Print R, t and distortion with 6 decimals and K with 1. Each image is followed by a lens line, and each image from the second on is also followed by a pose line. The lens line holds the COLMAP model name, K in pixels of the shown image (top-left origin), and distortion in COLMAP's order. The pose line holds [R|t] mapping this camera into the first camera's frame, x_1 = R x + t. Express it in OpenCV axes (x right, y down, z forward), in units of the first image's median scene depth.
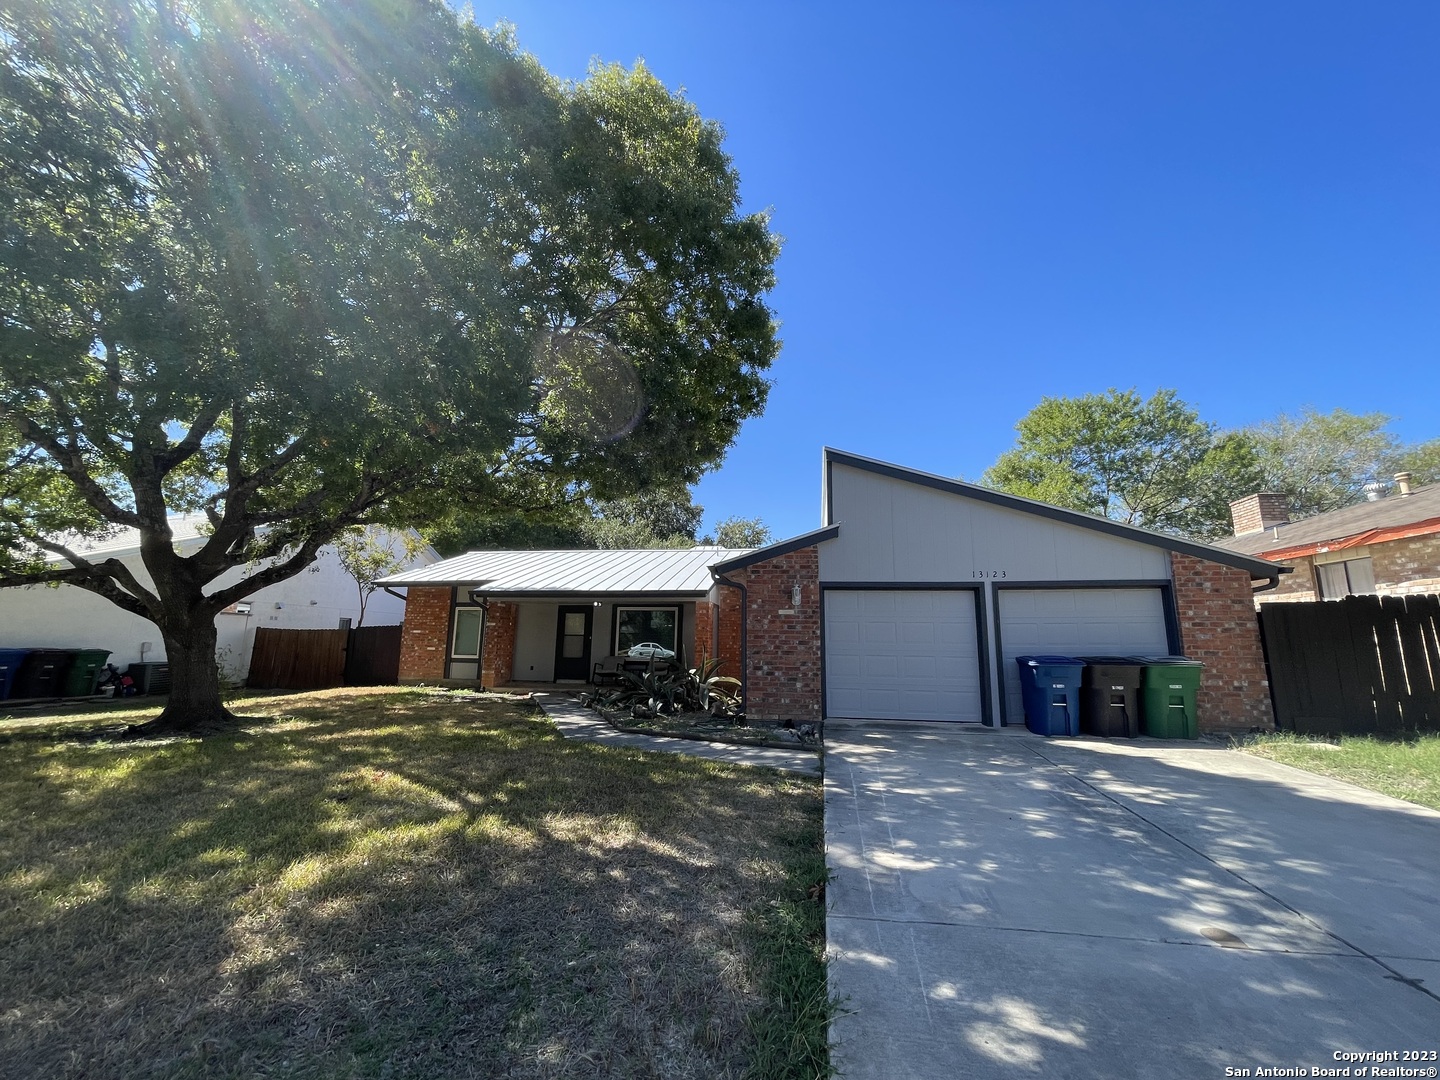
lens RADIAL K [[585.4, 0, 717.7], [0, 585.4, 539.5], [0, 0, 1]] dist [-0.003903, 0.000653]
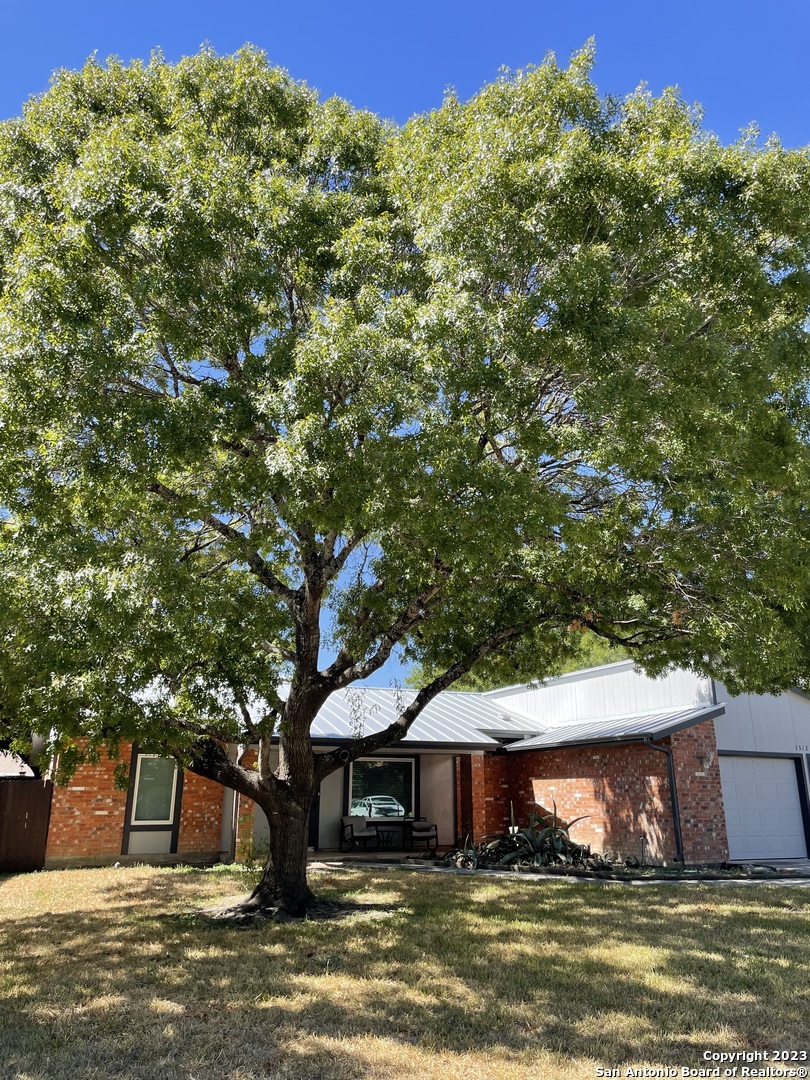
lens RADIAL K [[818.0, 0, 405.7], [0, 818.0, 542.0], [0, 0, 1]] dist [0.067513, -0.027594]
pose [[0.828474, 0.156118, 0.537827, -1.594619], [-0.089002, 0.984857, -0.148781, -0.050525], [-0.552910, 0.075393, 0.829823, -0.180083]]
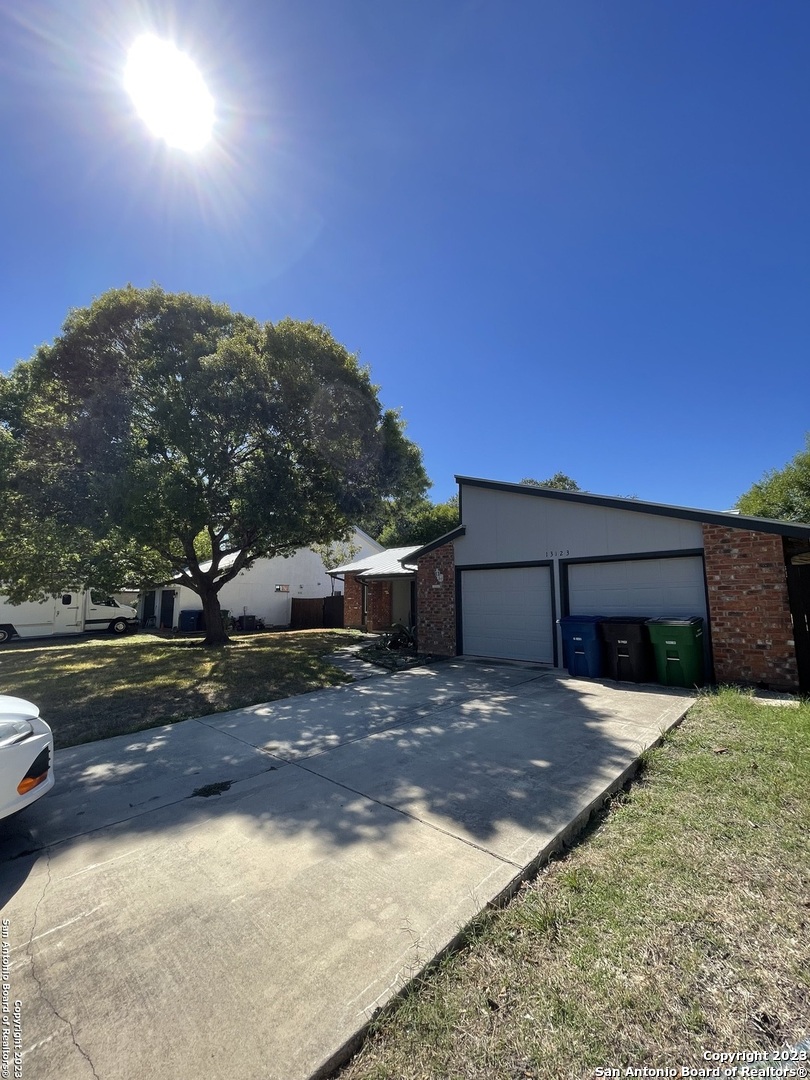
lens RADIAL K [[439.0, 0, 401.2], [0, 439.0, 541.5], [0, 0, 1]] dist [-0.003903, 0.000653]
pose [[0.822698, -0.090683, -0.561199, 0.786722], [0.115746, 0.993236, 0.009184, -0.018874], [0.556570, -0.072512, 0.827630, -0.014760]]
